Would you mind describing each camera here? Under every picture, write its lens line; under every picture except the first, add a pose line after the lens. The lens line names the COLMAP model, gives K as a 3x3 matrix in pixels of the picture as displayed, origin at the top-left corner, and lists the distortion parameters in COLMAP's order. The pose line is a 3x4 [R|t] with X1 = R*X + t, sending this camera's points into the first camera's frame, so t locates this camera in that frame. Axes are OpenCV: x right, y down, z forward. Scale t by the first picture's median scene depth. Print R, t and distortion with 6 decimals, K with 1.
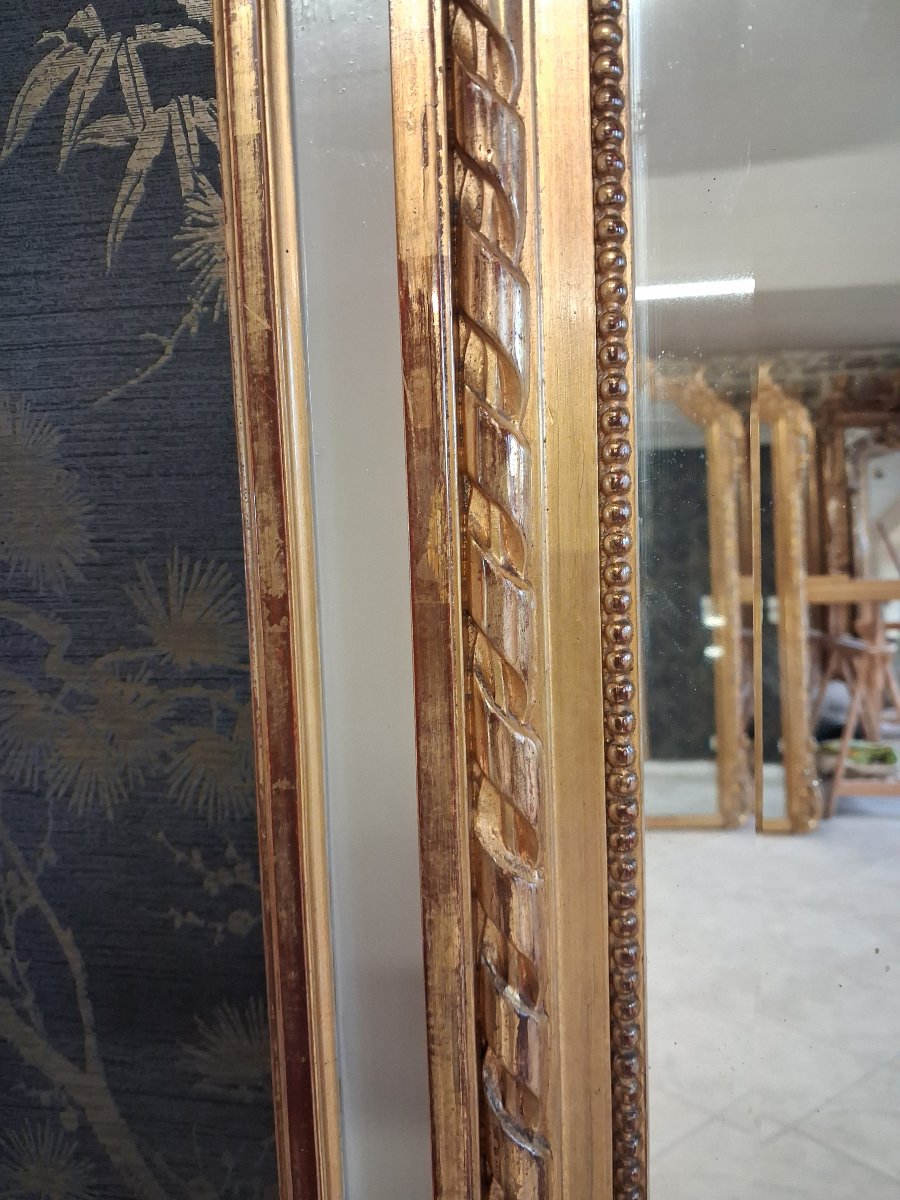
lens RADIAL K [[945.5, 0, 447.9], [0, 945.5, 553.4], [0, 0, 1]] dist [-0.015427, -0.000857]
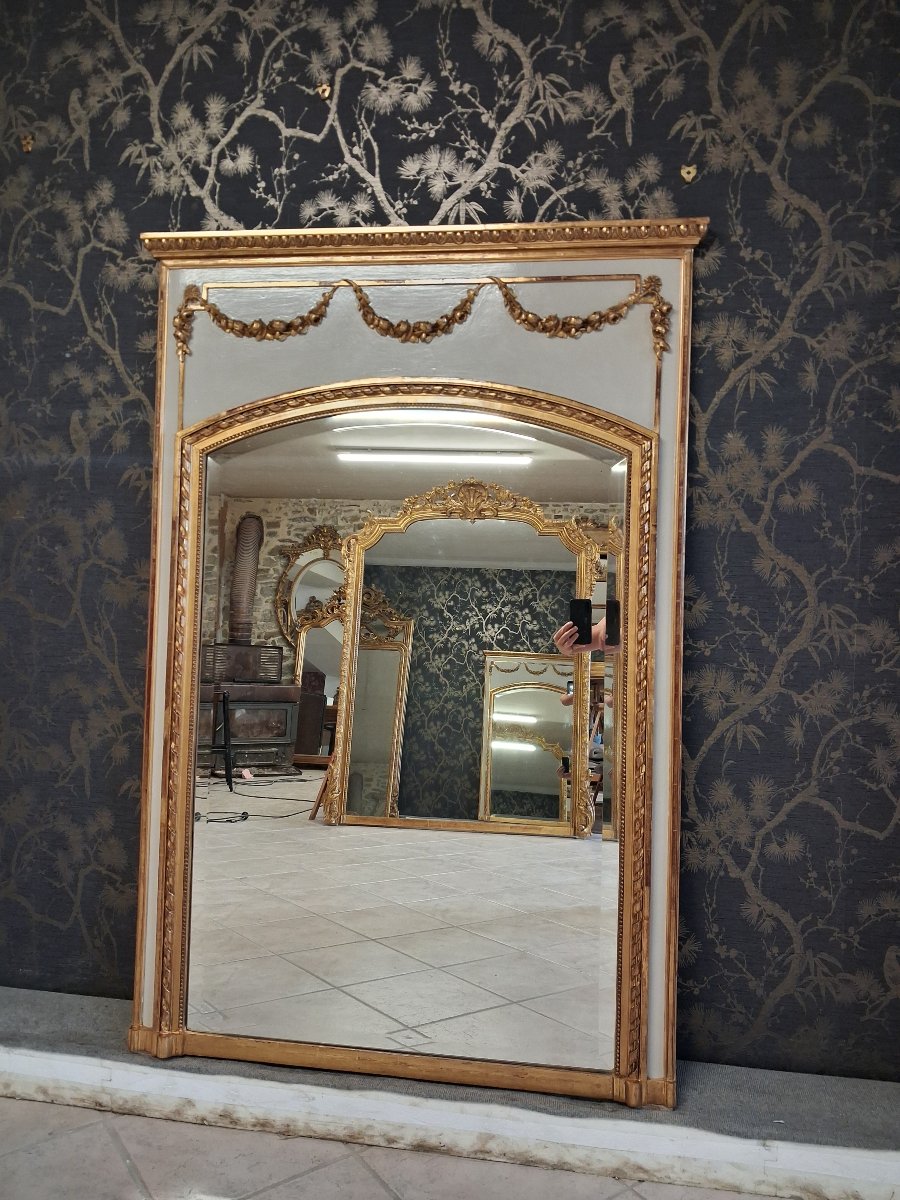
lens RADIAL K [[1168.6, 0, 445.0], [0, 1168.6, 587.0], [0, 0, 1]] dist [-0.003209, 0.051536]
pose [[0.997714, 0.057698, -0.035175, 1.742926], [-0.061432, 0.991297, -0.116430, 2.603444], [0.028151, 0.118324, 0.992576, -5.242305]]
